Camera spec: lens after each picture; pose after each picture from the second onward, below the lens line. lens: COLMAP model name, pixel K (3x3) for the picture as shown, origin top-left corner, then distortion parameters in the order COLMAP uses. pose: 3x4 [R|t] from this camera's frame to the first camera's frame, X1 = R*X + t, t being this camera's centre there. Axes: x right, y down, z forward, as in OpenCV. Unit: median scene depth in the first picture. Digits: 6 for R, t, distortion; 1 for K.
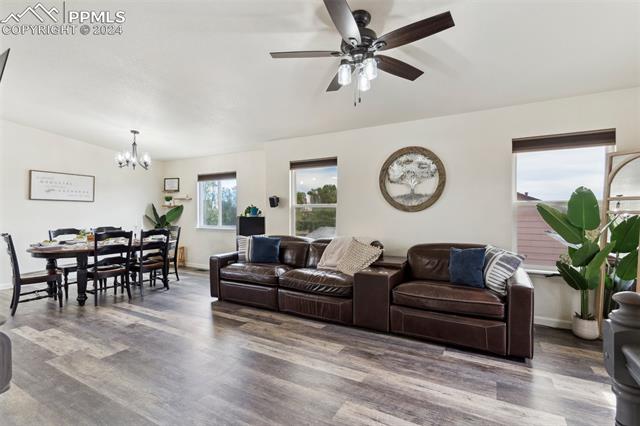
lens RADIAL K [[311.6, 0, 318.9], [0, 311.6, 216.1], [0, 0, 1]] dist [0.014657, 0.000214]
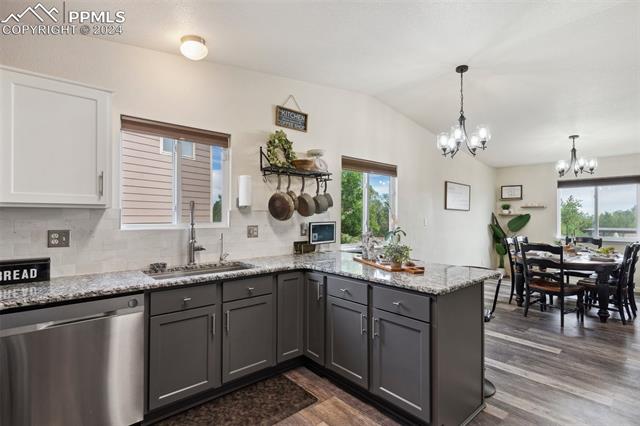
lens RADIAL K [[311.6, 0, 323.8], [0, 311.6, 214.9], [0, 0, 1]] dist [0.014657, 0.000214]
pose [[0.952241, 0.003476, -0.305327, -0.767486], [-0.010504, 0.999716, -0.021380, -0.005413], [0.305166, 0.023567, 0.952007, -0.091213]]
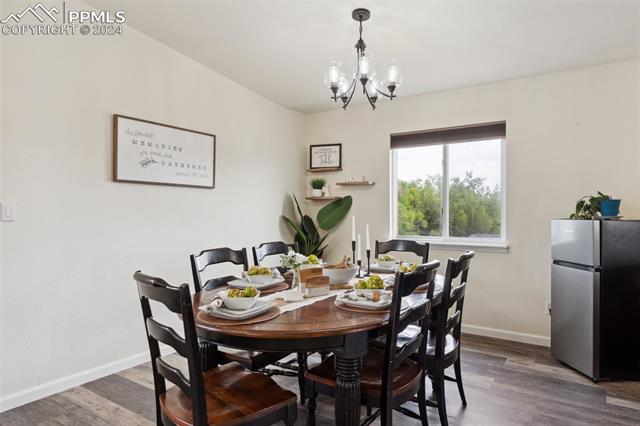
lens RADIAL K [[400.5, 0, 320.4], [0, 400.5, 209.5], [0, 0, 1]] dist [-0.007980, -0.000393]
pose [[0.997680, -0.002629, -0.068020, -0.459916], [0.001331, 0.999816, -0.019116, -0.001325], [0.068058, 0.018981, 0.997501, 0.360271]]
